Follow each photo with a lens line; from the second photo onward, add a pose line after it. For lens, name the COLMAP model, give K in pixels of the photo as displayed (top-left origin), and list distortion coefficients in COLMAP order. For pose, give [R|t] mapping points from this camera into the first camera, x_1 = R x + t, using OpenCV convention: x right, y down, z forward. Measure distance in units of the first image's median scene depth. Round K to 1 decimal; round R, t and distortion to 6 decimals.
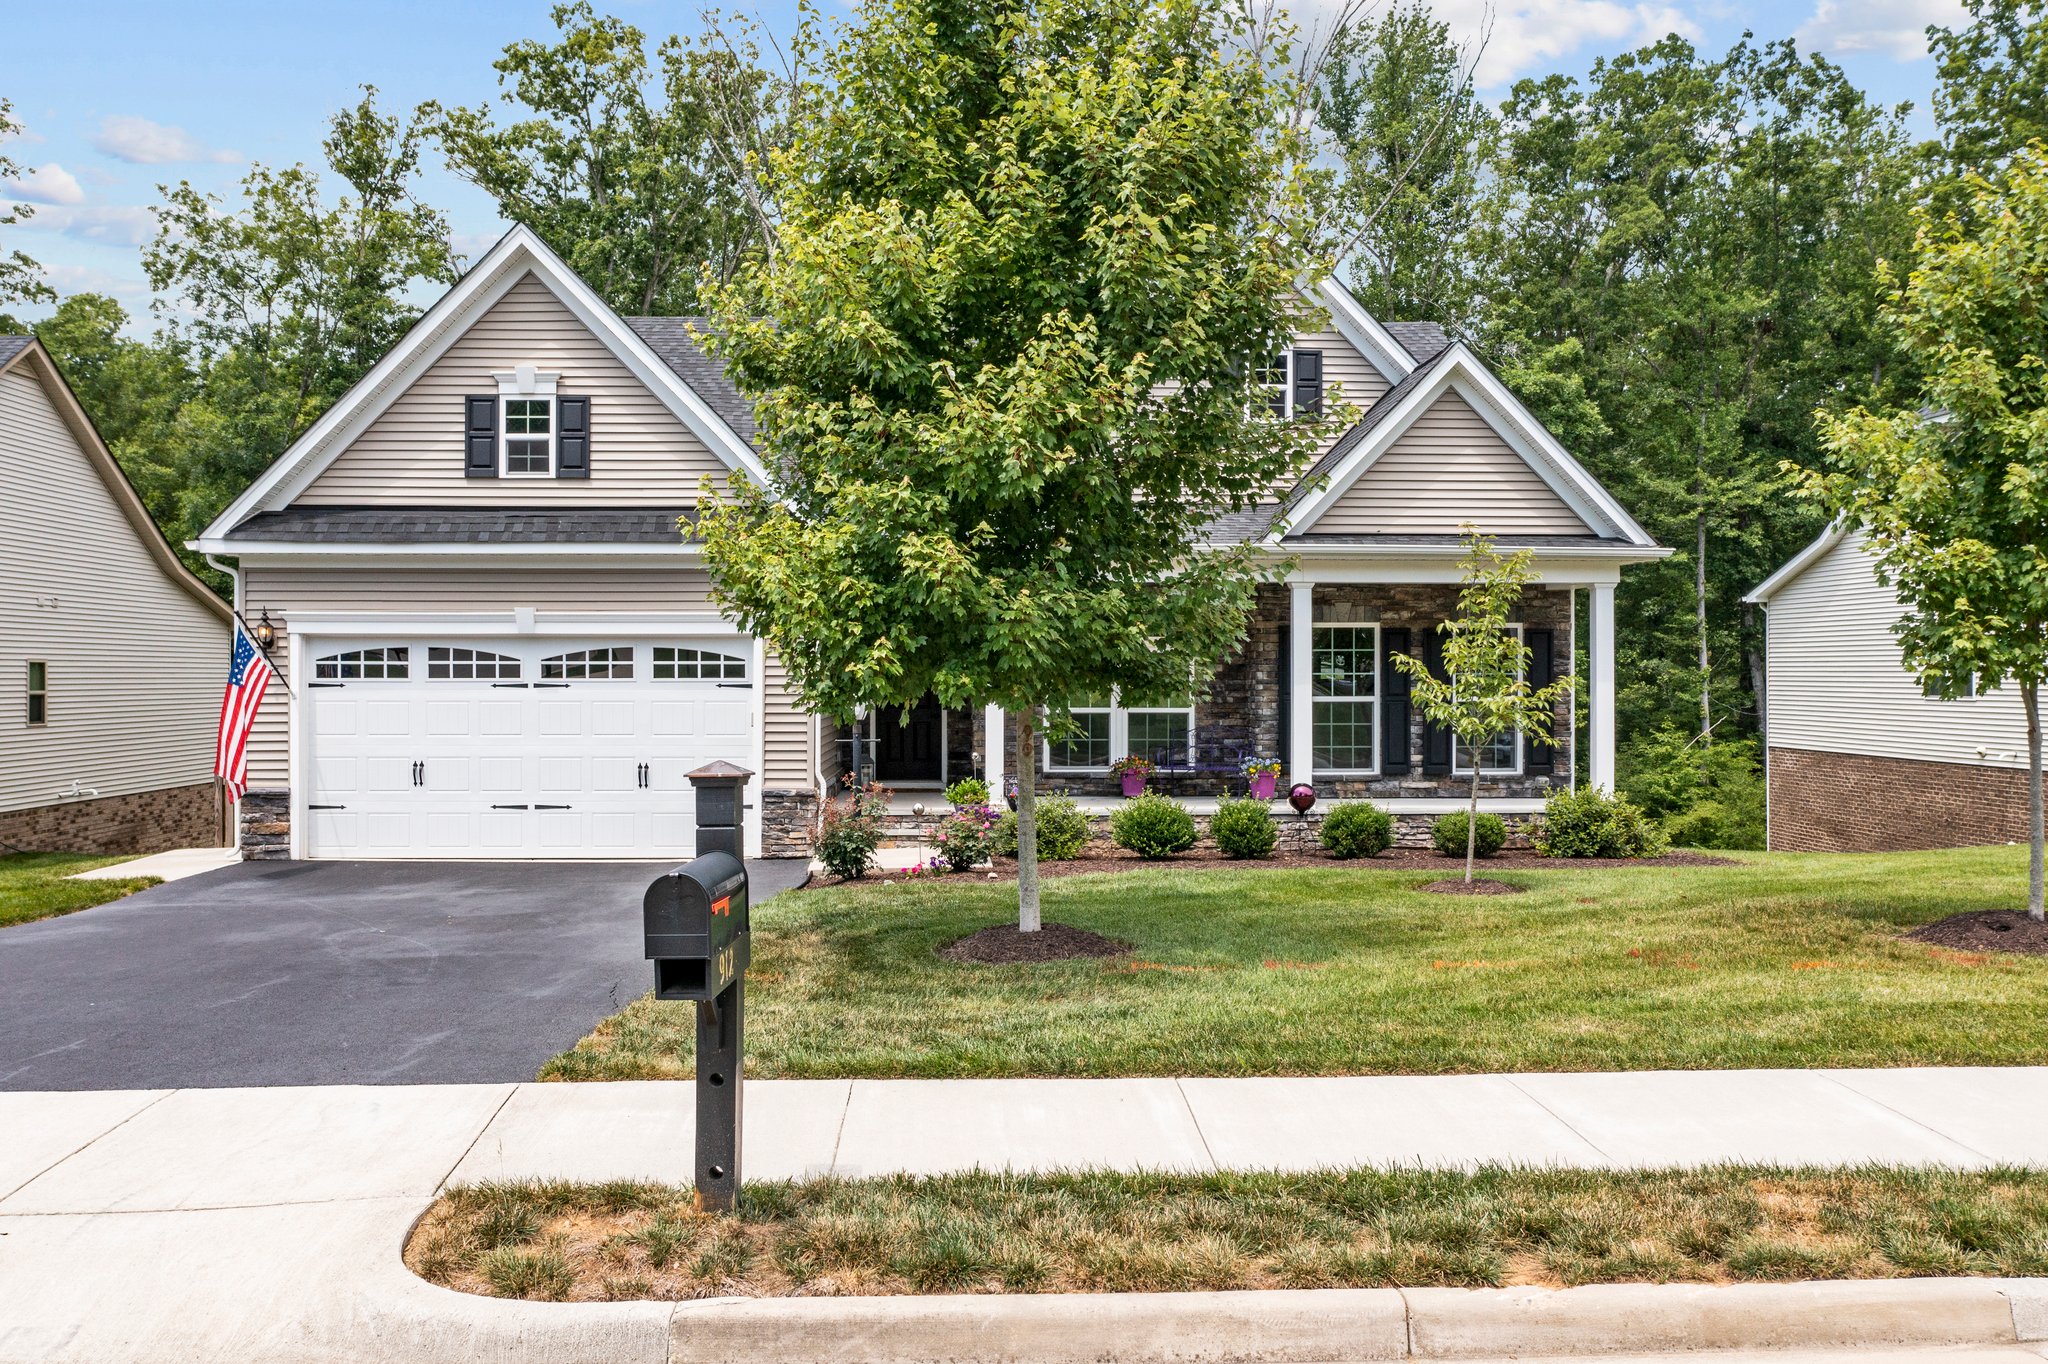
lens RADIAL K [[1629.5, 0, 1009.5], [0, 1629.5, 682.5], [0, 0, 1]] dist [-0.019862, -0.006210]
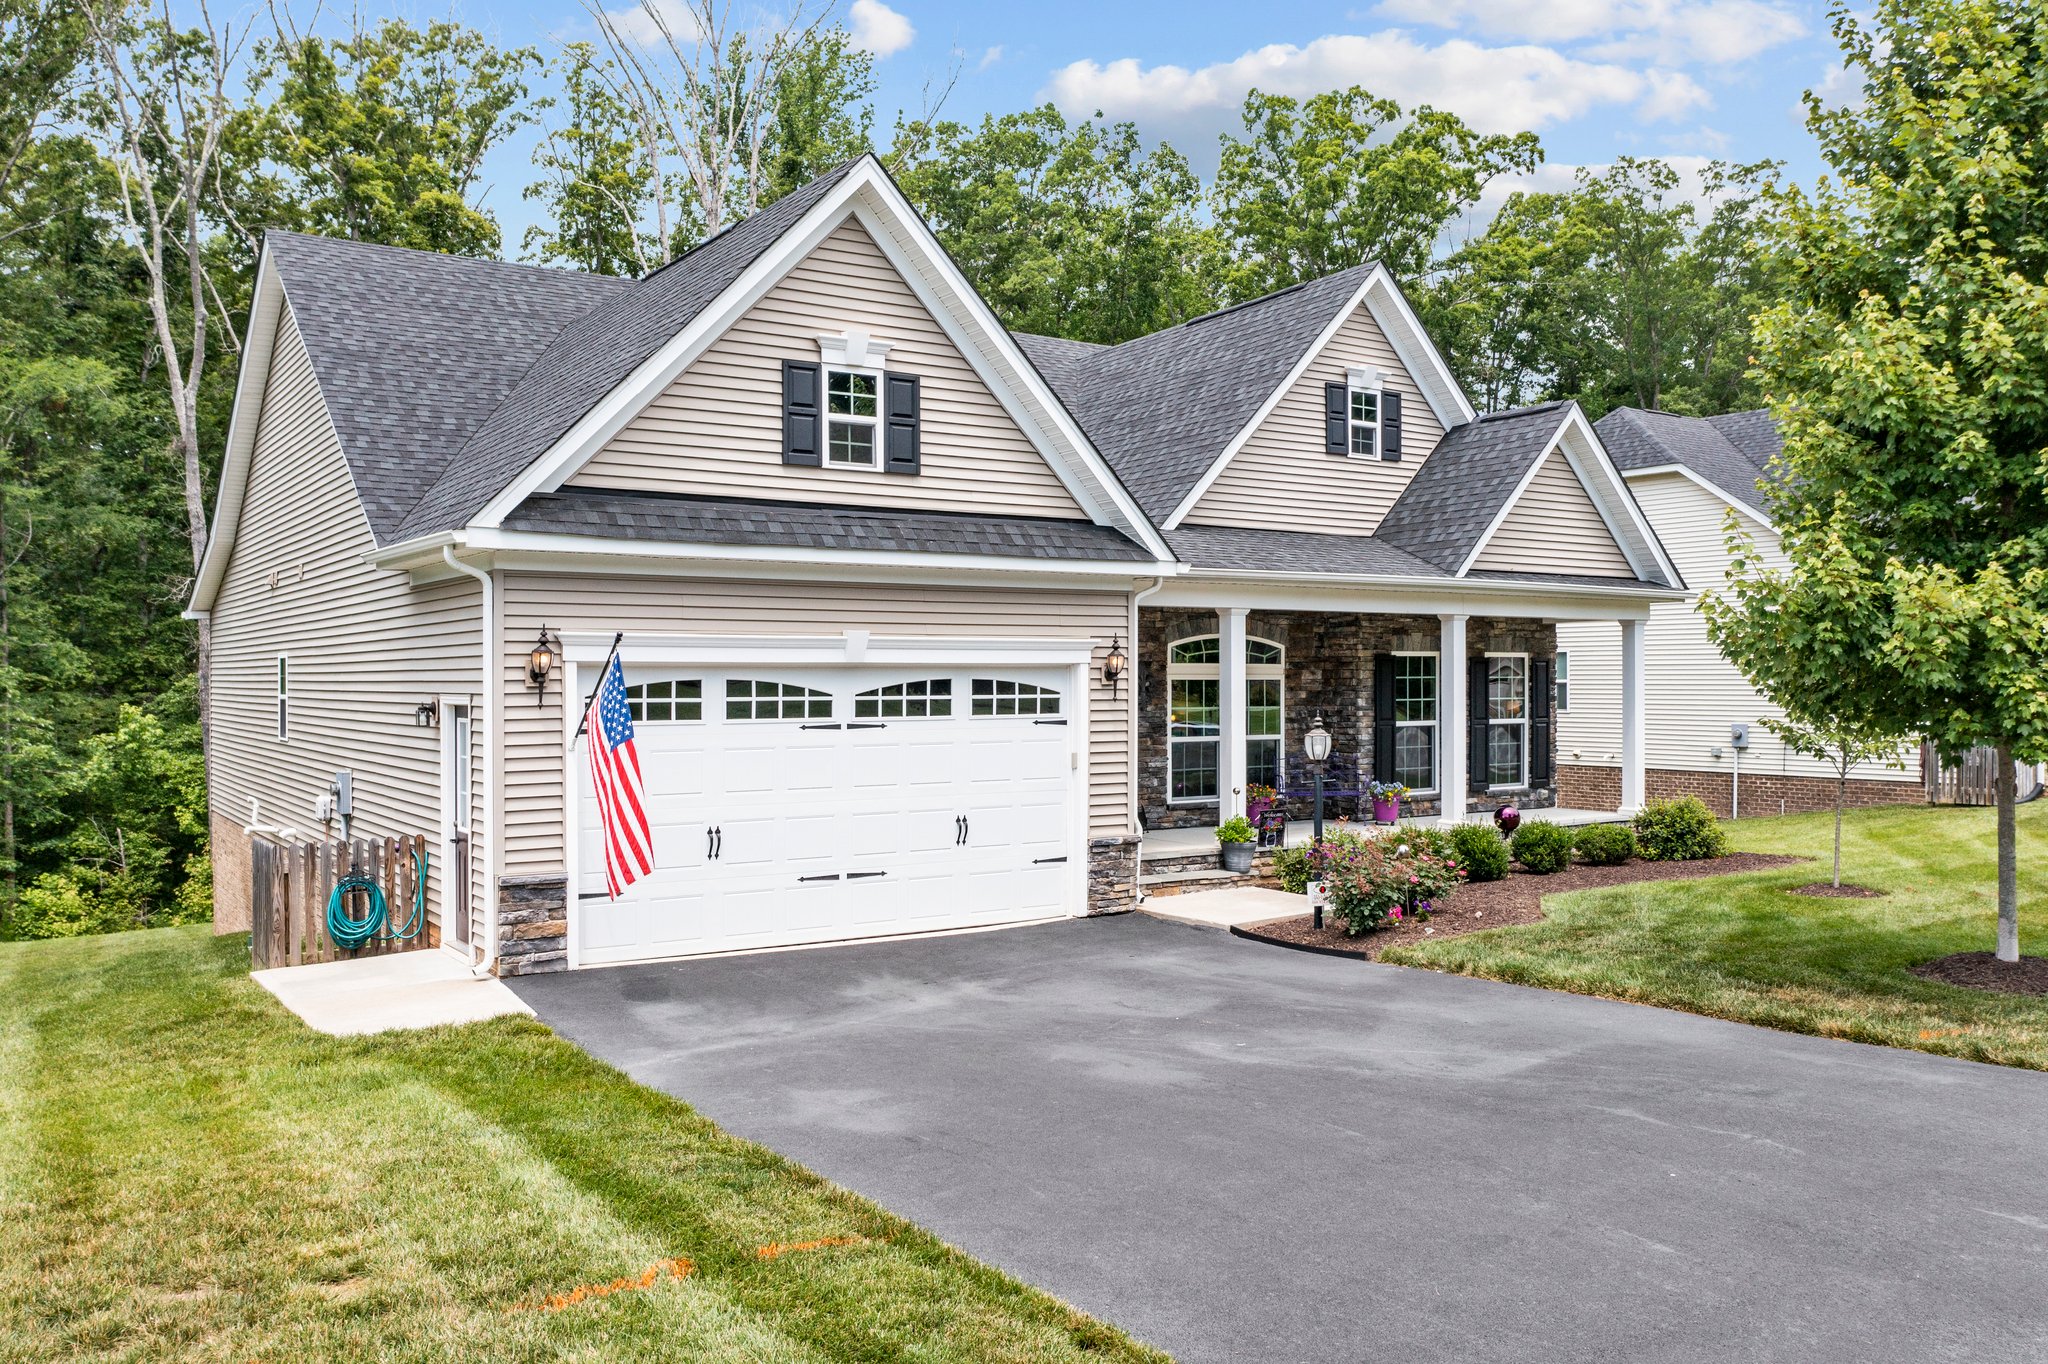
lens RADIAL K [[1629.5, 0, 1030.0], [0, 1629.5, 675.2], [0, 0, 1]] dist [-0.019862, -0.006210]
pose [[0.846365, -0.000850, 0.532603, -0.647998], [0.004951, 0.999968, -0.006272, -0.018005], [-0.532581, 0.007945, 0.846342, 0.266741]]
